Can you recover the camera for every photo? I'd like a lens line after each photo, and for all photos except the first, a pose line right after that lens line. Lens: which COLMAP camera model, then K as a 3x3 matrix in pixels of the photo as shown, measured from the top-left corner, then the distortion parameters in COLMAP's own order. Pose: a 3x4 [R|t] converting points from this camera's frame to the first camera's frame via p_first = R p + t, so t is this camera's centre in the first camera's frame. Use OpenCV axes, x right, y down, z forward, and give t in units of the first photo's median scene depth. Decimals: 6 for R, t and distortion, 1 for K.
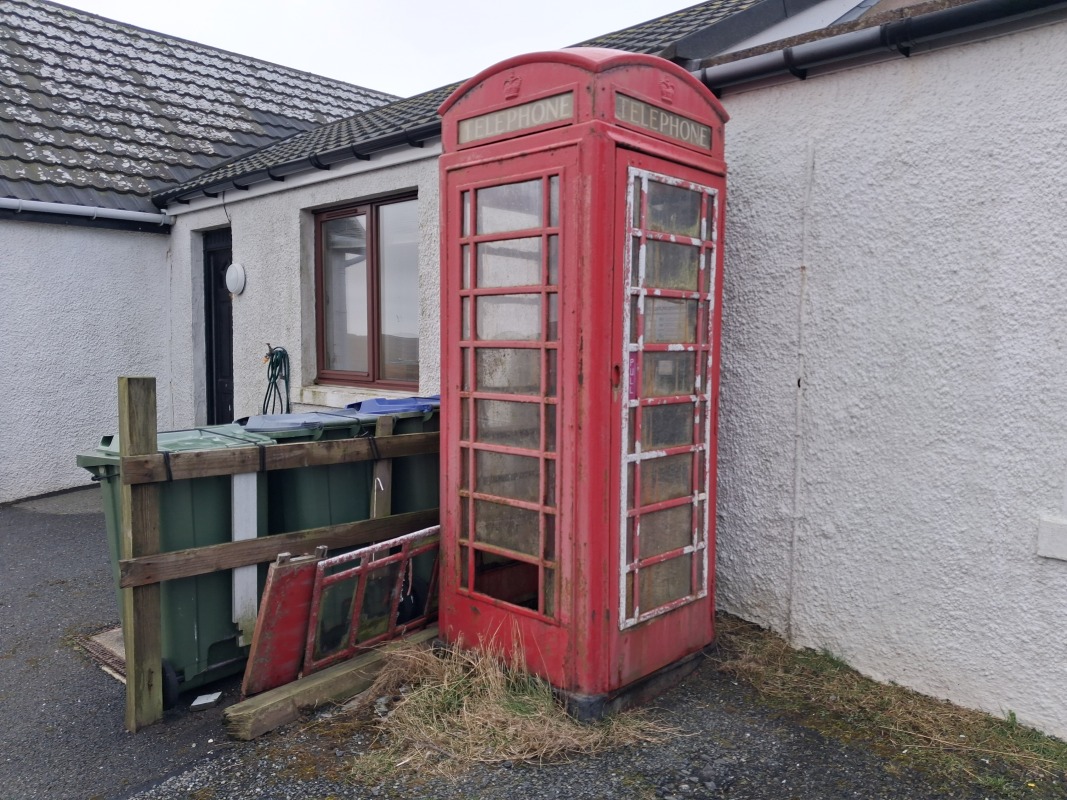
lens RADIAL K [[816.5, 0, 543.1], [0, 816.5, 400.7], [0, 0, 1]] dist [0.057263, -0.084628]
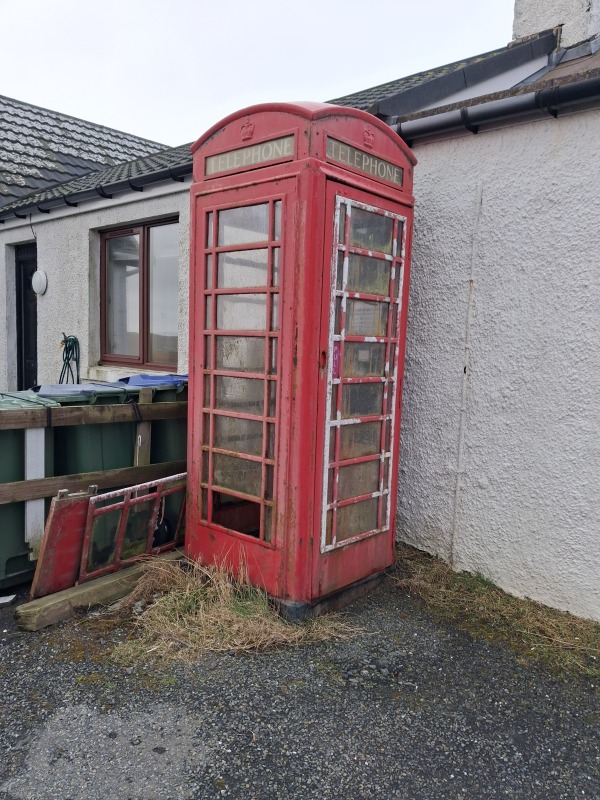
lens RADIAL K [[612.2, 0, 294.0], [0, 612.2, 410.3], [0, 0, 1]] dist [0.057263, -0.084628]
pose [[0.999618, 0.024094, 0.013553, 0.030242], [-0.024523, 0.999171, 0.032503, 0.018652], [-0.012759, -0.032823, 0.999380, 0.025122]]
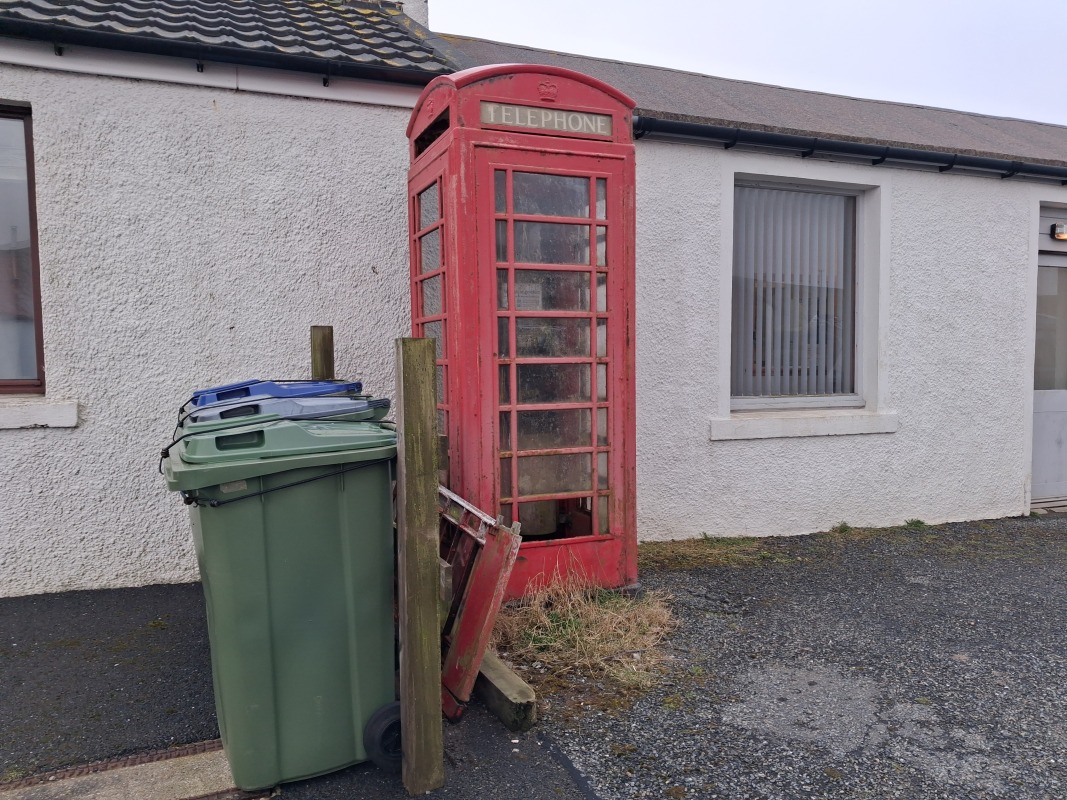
lens RADIAL K [[811.0, 0, 559.1], [0, 811.0, 402.3], [0, 0, 1]] dist [0.080333, -0.087541]
pose [[0.415549, -0.064999, 0.907246, -1.054672], [0.080454, 0.996160, 0.034519, 0.015029], [-0.906006, 0.058648, 0.419182, 0.504435]]
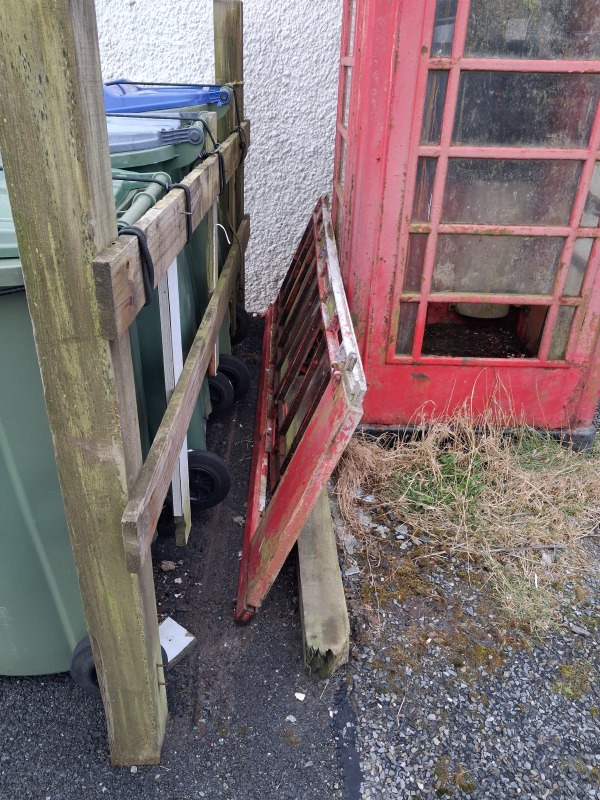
lens RADIAL K [[612.2, 0, 294.0], [0, 612.2, 410.3], [0, 0, 1]] dist [0.057263, -0.084628]
pose [[0.758623, -0.321150, 0.566881, -0.540001], [0.035750, 0.889284, 0.455956, 0.008761], [-0.650548, -0.325633, 0.686112, 0.680095]]
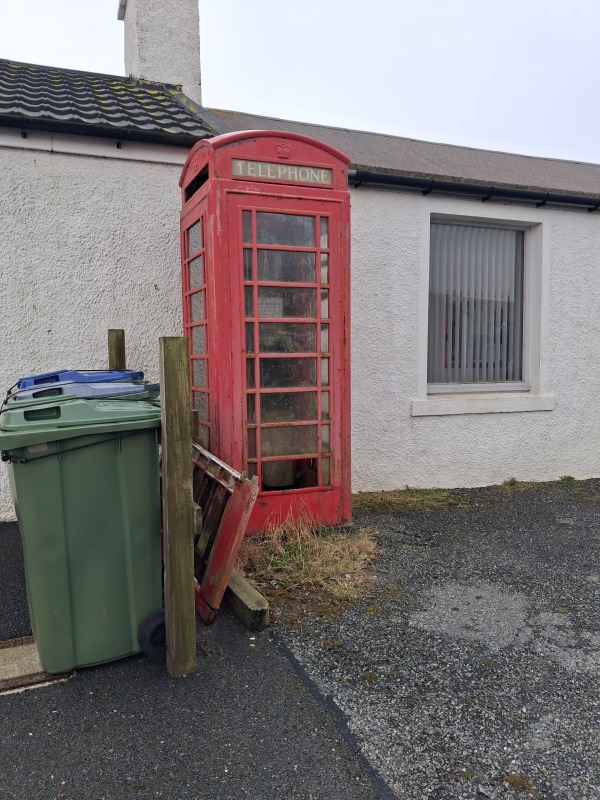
lens RADIAL K [[608.1, 0, 300.0], [0, 608.1, 400.0], [0, 0, 1]] dist [0.080333, -0.087541]
pose [[0.430157, -0.081476, 0.899070, -1.038629], [0.080570, 0.995409, 0.051658, 0.021343], [-0.899152, 0.050217, 0.434746, 0.476590]]
